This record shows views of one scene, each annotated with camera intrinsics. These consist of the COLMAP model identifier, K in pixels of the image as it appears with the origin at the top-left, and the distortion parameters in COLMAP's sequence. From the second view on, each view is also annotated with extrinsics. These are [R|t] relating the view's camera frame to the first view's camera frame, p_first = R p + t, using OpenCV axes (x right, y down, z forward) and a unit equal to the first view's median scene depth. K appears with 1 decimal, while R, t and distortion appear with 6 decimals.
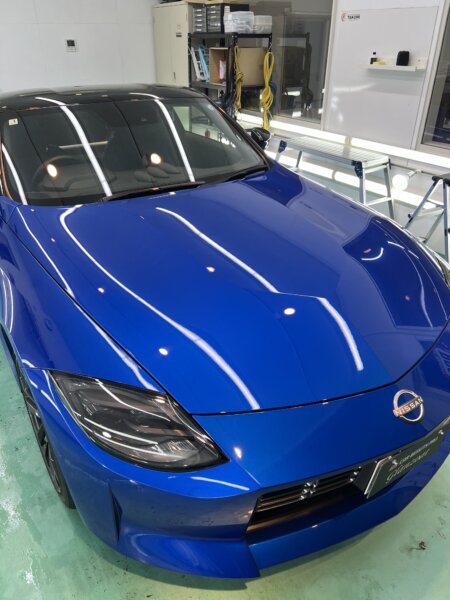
lens RADIAL K [[449.5, 0, 221.3], [0, 449.5, 302.9], [0, 0, 1]] dist [0.035540, -0.046684]
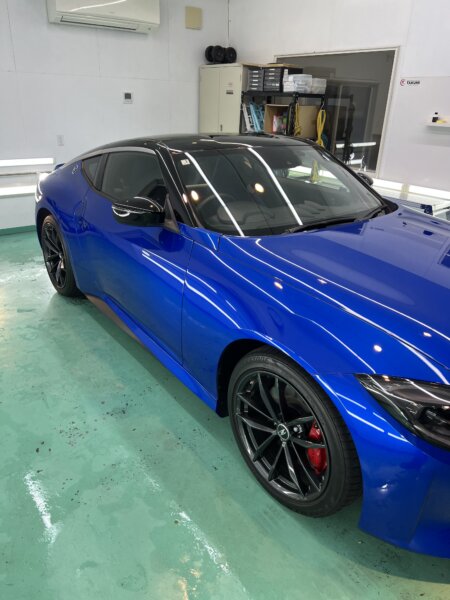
lens RADIAL K [[449.5, 0, 222.4], [0, 449.5, 297.8], [0, 0, 1]] dist [0.035540, -0.046684]
pose [[0.996091, -0.002479, 0.088293, -0.240275], [0.012528, 0.993465, -0.113444, 0.026603], [-0.087435, 0.114107, 0.989613, -0.023313]]
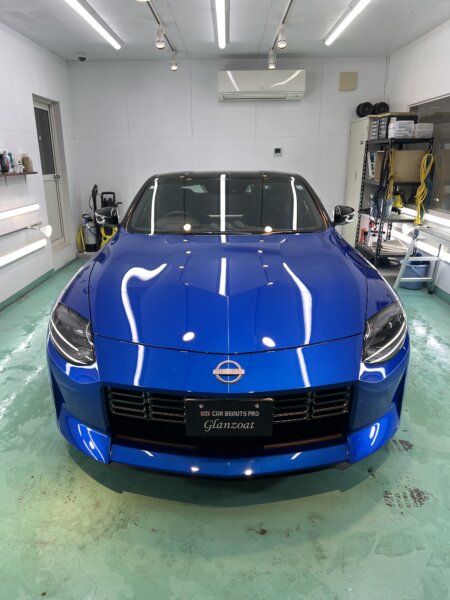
lens RADIAL K [[449.5, 0, 223.9], [0, 449.5, 296.5], [0, 0, 1]] dist [0.035540, -0.046684]
pose [[0.841820, 0.154924, -0.517047, 0.311381], [-0.267925, 0.951515, -0.151114, 0.065591], [0.468567, 0.265741, 0.842512, -0.050036]]
